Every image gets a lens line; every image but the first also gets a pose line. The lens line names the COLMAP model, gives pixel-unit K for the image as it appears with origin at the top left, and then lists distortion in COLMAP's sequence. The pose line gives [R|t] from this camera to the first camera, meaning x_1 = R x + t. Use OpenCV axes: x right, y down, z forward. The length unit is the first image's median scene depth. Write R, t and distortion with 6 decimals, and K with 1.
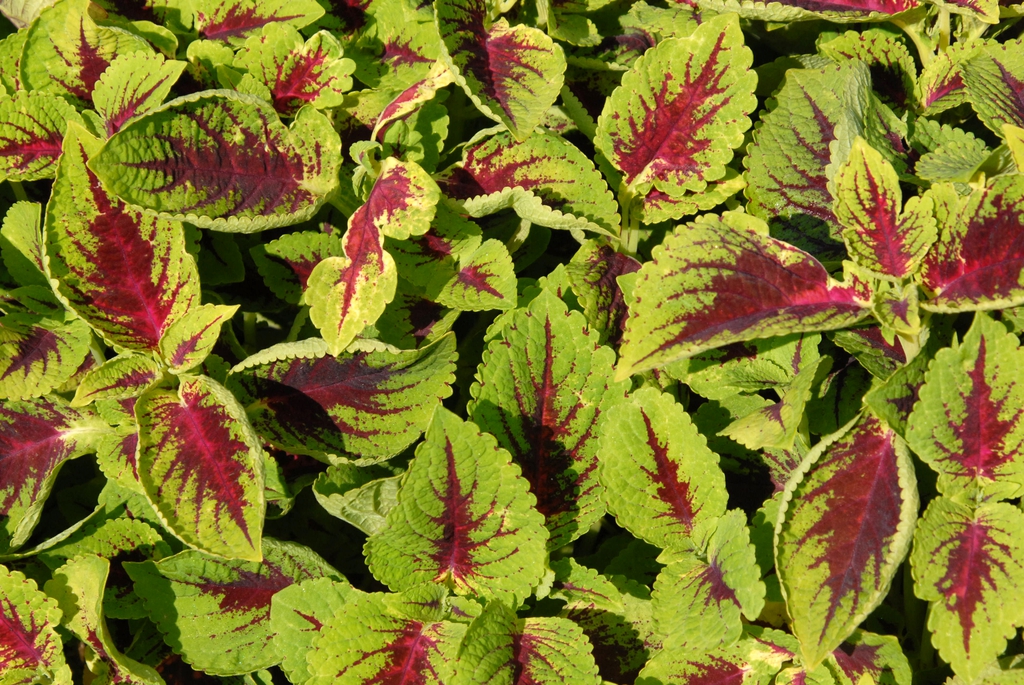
lens RADIAL K [[3373.6, 0, 511.8], [0, 3373.6, 343.1], [0, 0, 1]] dist [0.385519, 0.000000]
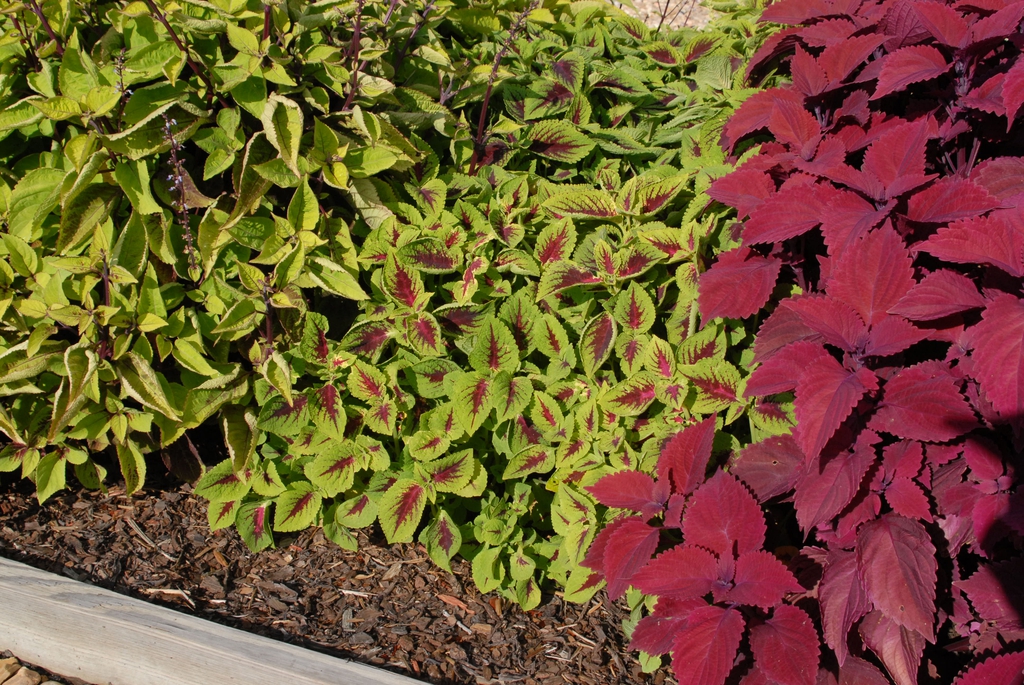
lens RADIAL K [[1263.7, 0, 512.8], [0, 1263.7, 340.0], [0, 0, 1]] dist [-0.026978, 0.000000]
pose [[0.999450, -0.007862, -0.032214, 0.046903], [0.002595, 0.987050, -0.160392, 0.256007], [0.033058, 0.160220, 0.986528, -0.333052]]
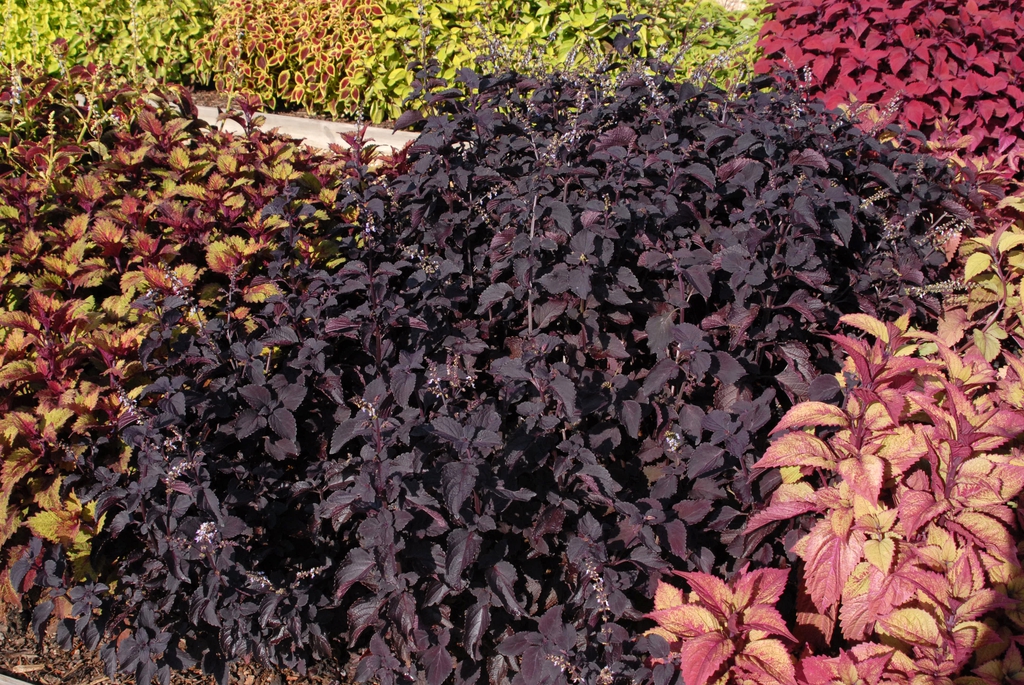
lens RADIAL K [[1263.7, 0, 511.5], [0, 1263.7, 344.3], [0, 0, 1]] dist [-0.026978, 0.000000]
pose [[0.999752, -0.011705, -0.018955, -0.690411], [0.008089, 0.983506, -0.180693, 1.994956], [0.020757, 0.180495, 0.983357, -3.856031]]
